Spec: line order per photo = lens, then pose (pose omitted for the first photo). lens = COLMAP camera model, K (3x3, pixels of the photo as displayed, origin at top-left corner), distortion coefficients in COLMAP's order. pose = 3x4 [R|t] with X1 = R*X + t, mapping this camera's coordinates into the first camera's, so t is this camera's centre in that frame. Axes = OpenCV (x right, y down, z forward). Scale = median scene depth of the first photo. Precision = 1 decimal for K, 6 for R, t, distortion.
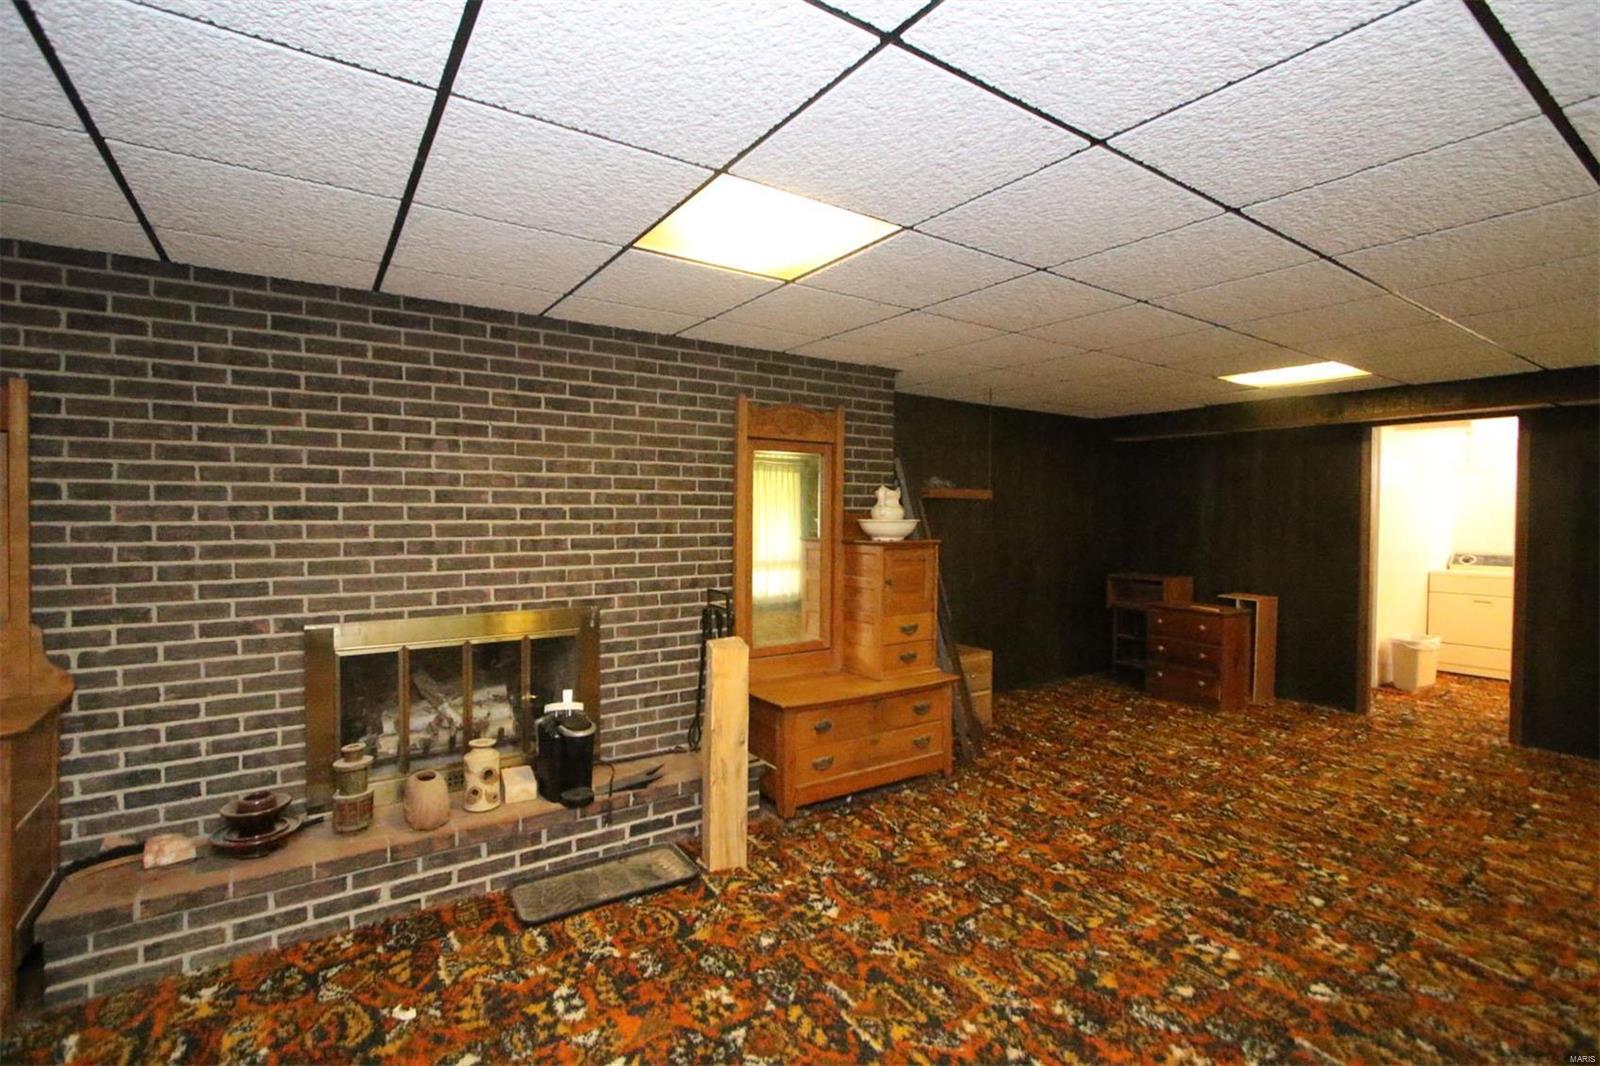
lens RADIAL K [[723.0, 0, 798.7], [0, 723.0, 525.6], [0, 0, 1]] dist [-0.004442, -0.000636]
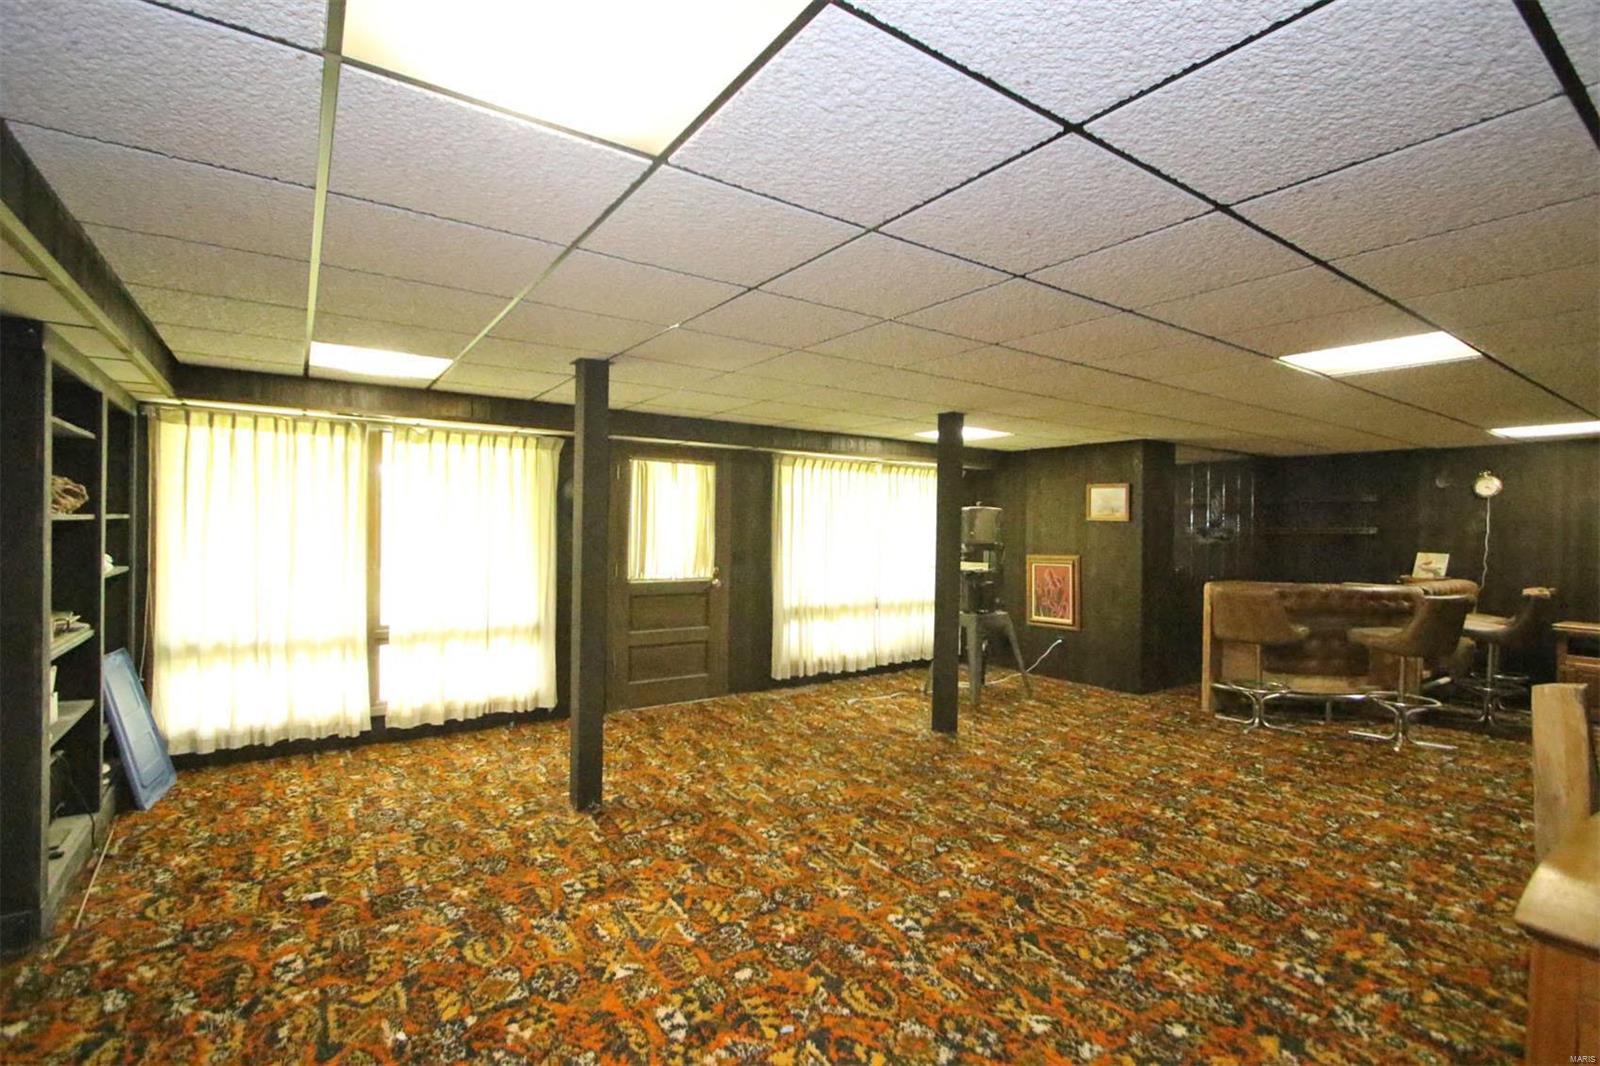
lens RADIAL K [[723.0, 0, 800.7], [0, 723.0, 527.3], [0, 0, 1]] dist [-0.004442, -0.000636]
pose [[-0.999669, -0.023802, -0.009762, 0.911863], [-0.024037, 0.999408, 0.024629, -0.040632], [0.009170, 0.024855, -0.999649, 1.957231]]
